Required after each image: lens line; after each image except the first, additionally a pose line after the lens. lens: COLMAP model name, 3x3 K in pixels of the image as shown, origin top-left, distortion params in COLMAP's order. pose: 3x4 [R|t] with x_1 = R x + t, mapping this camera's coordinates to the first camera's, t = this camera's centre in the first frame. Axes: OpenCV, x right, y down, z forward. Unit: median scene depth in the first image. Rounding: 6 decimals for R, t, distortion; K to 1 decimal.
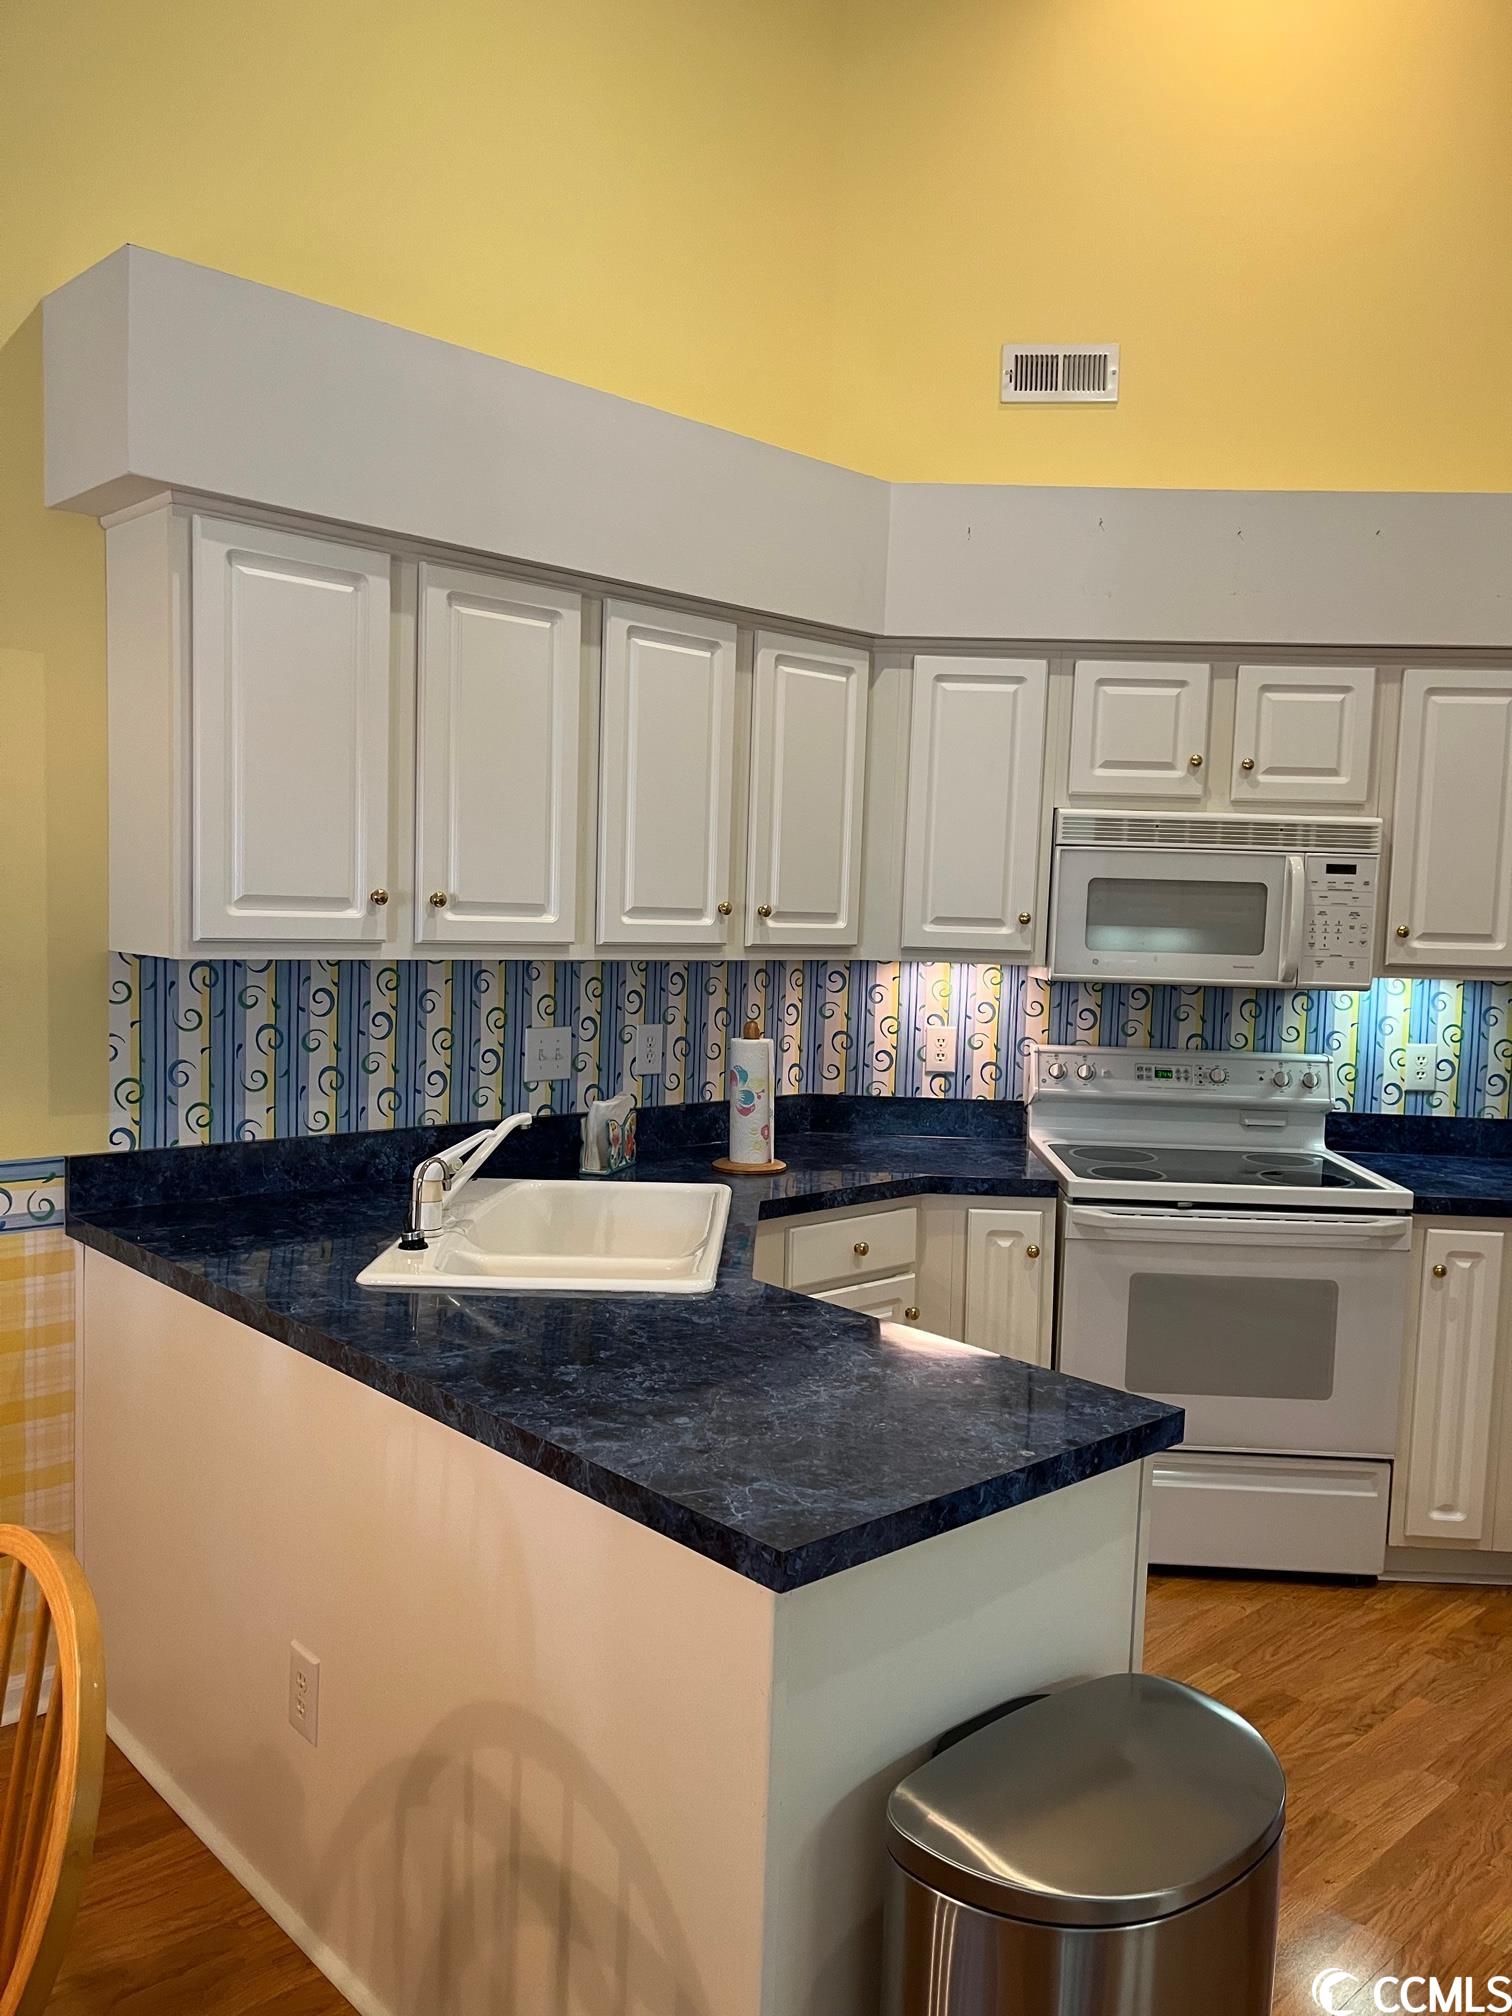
lens RADIAL K [[1517.3, 0, 756.0], [0, 1517.3, 1008.0], [0, 0, 1]] dist [0.046128, -0.057847]
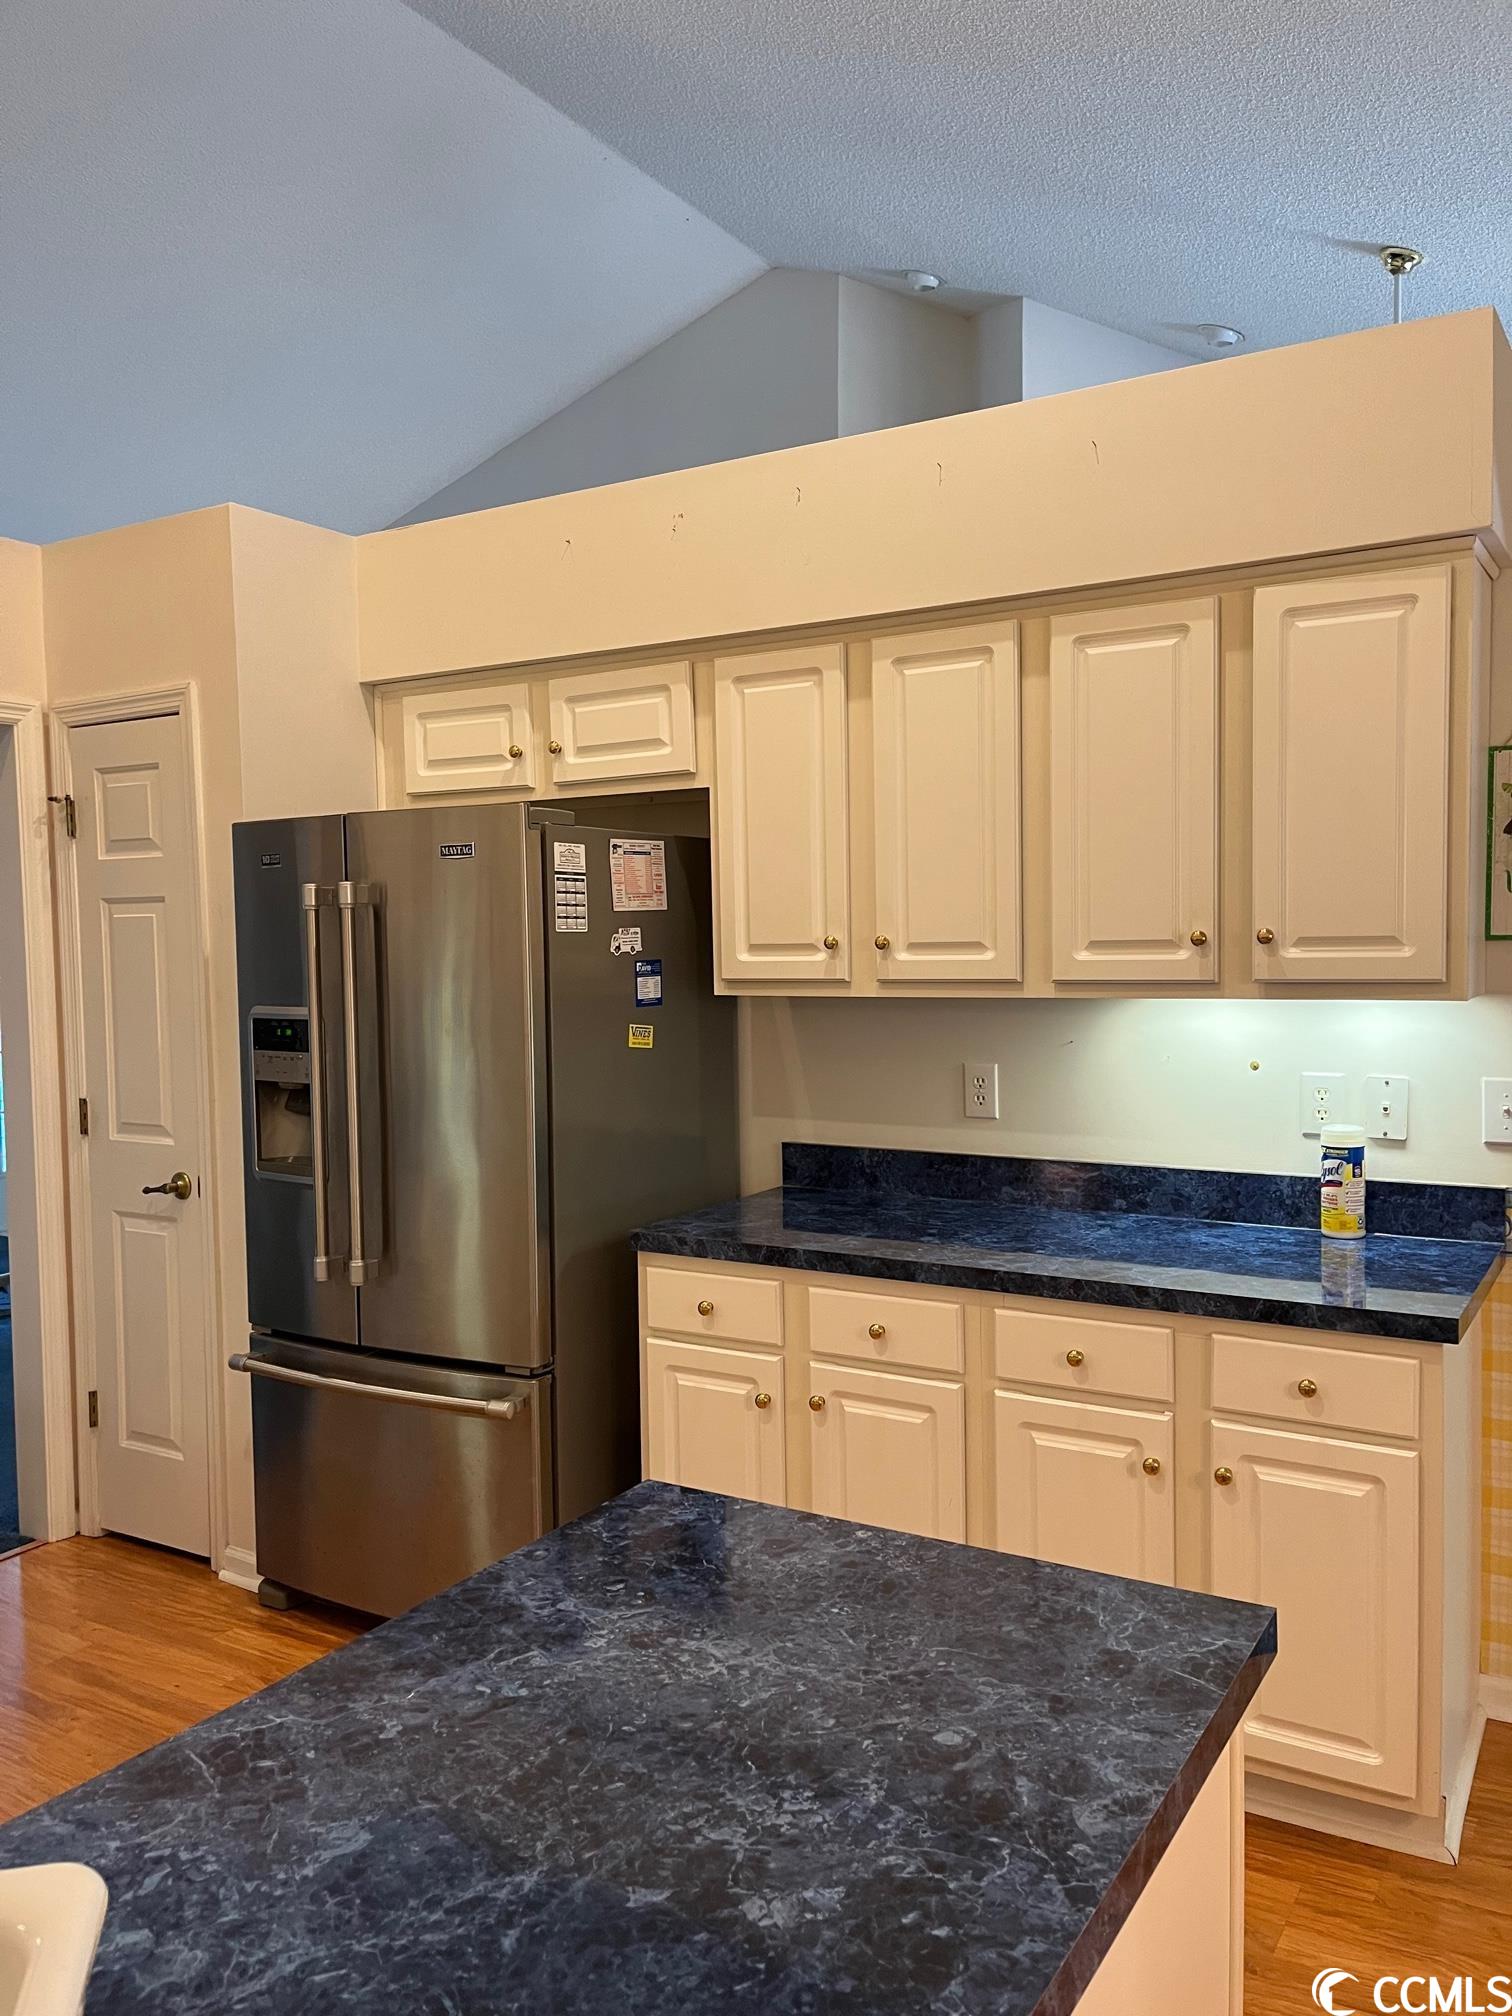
lens RADIAL K [[1511.6, 0, 821.4], [0, 1511.6, 1017.7], [0, 0, 1]] dist [0.025293, -0.002139]
pose [[-0.295001, -0.085456, 0.951668, -0.507874], [0.058884, 0.992473, 0.107374, -0.086843], [-0.953681, 0.087714, -0.287748, 0.987853]]
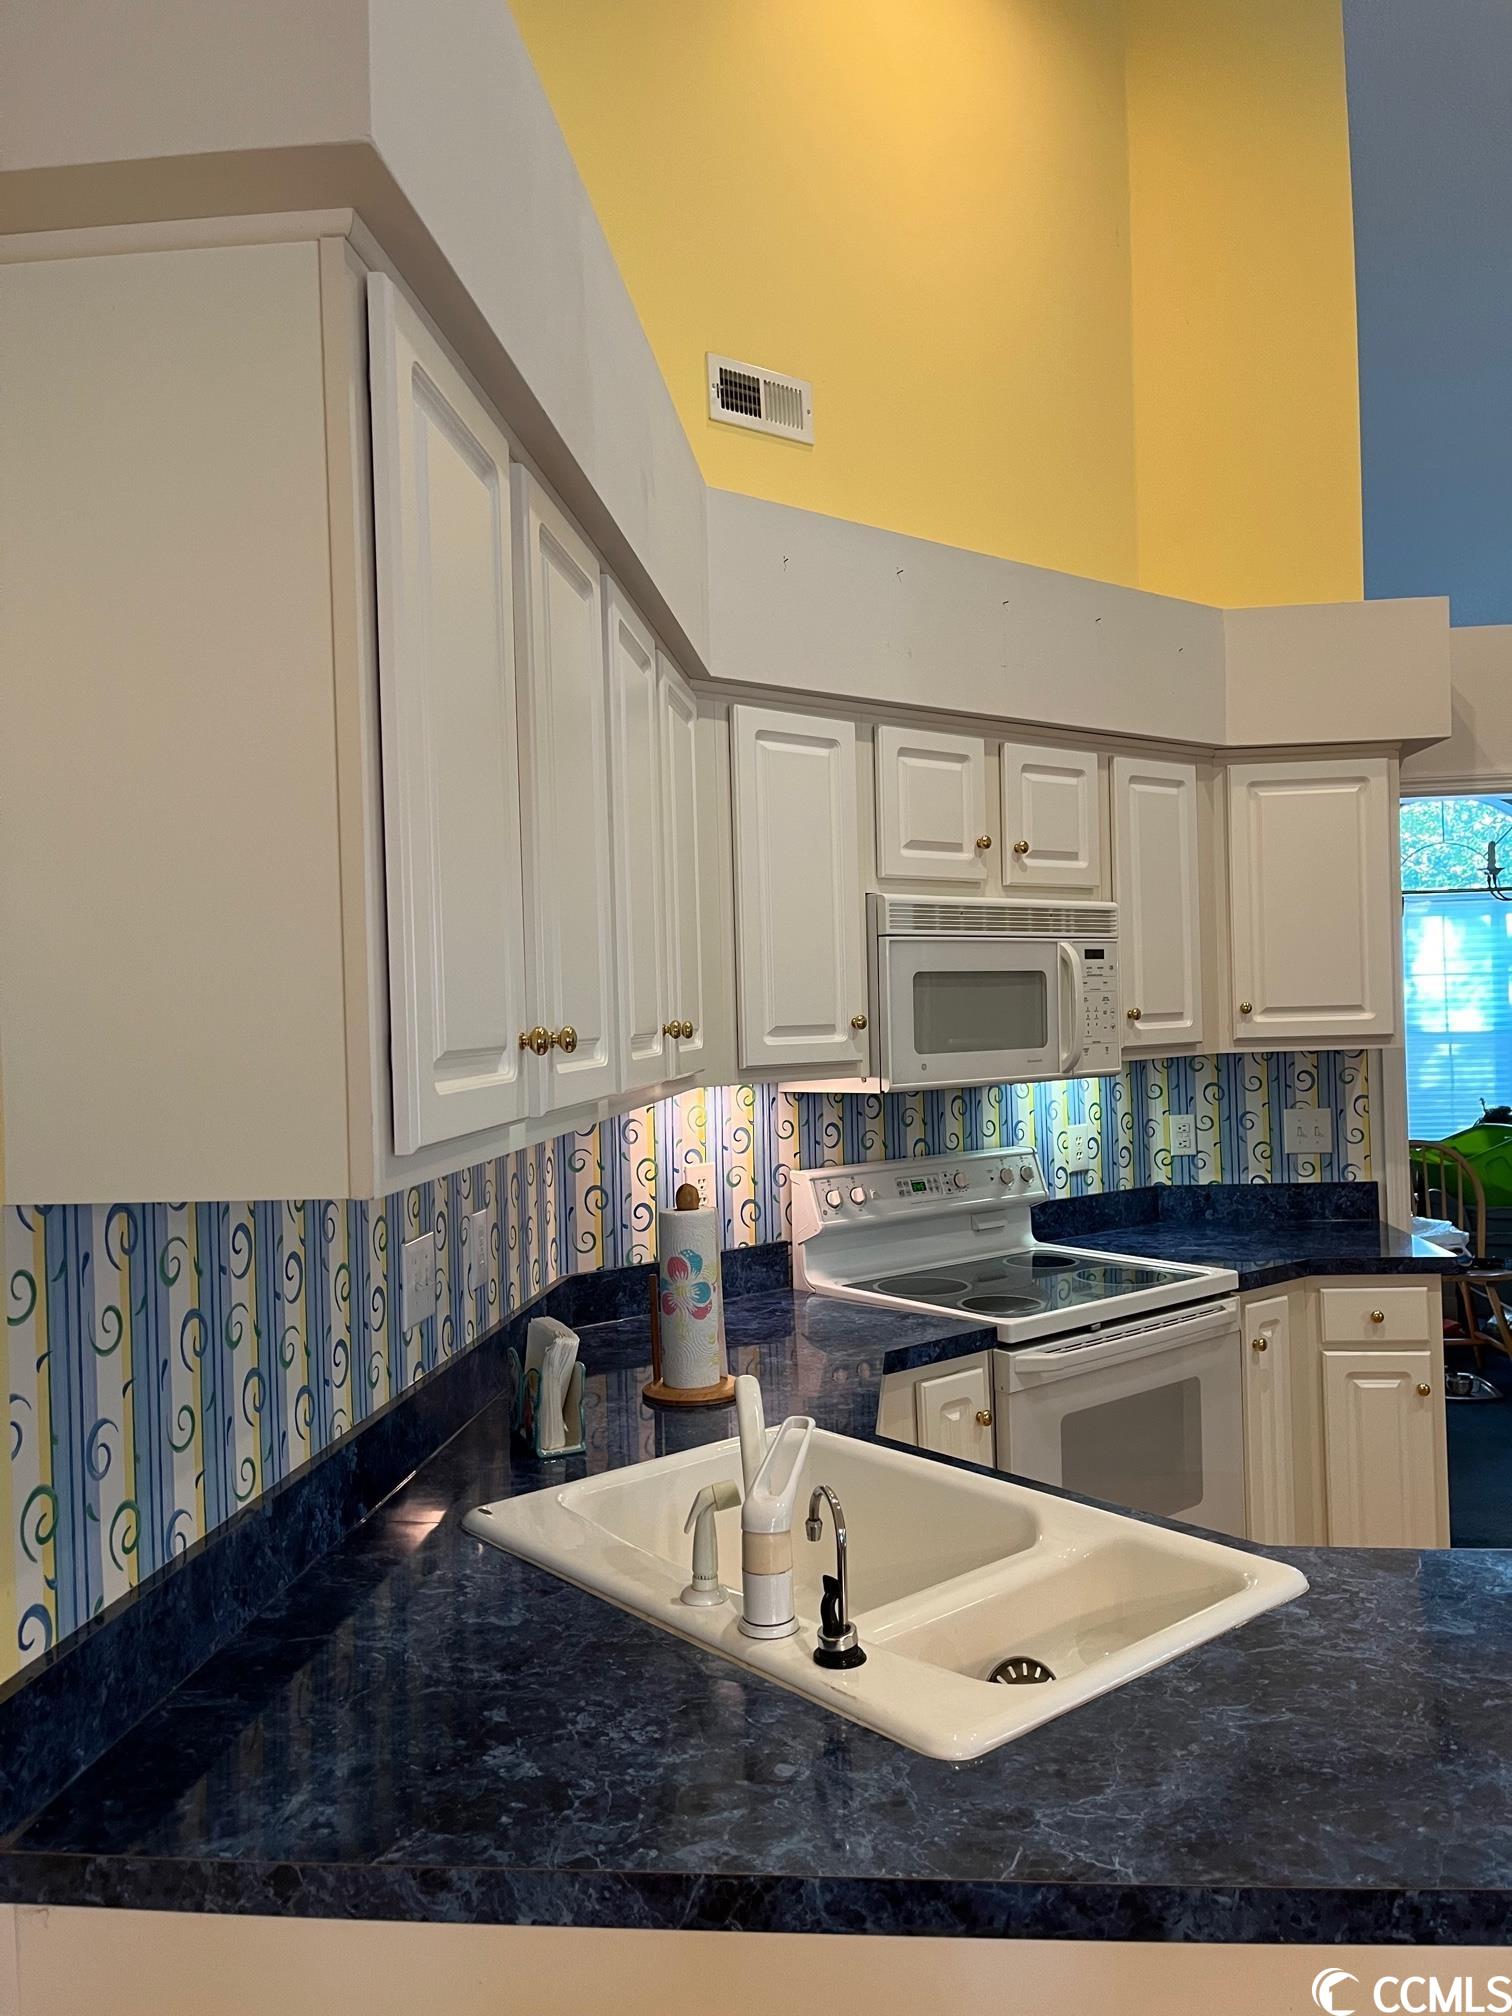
lens RADIAL K [[1566.9, 0, 772.4], [0, 1566.9, 1017.9], [0, 0, 1]] dist [0.006079, 0.005457]
pose [[0.750970, -0.056992, 0.657873, -0.410811], [0.096452, 0.995051, -0.023899, -0.043308], [-0.653255, 0.081400, 0.752750, 0.357332]]
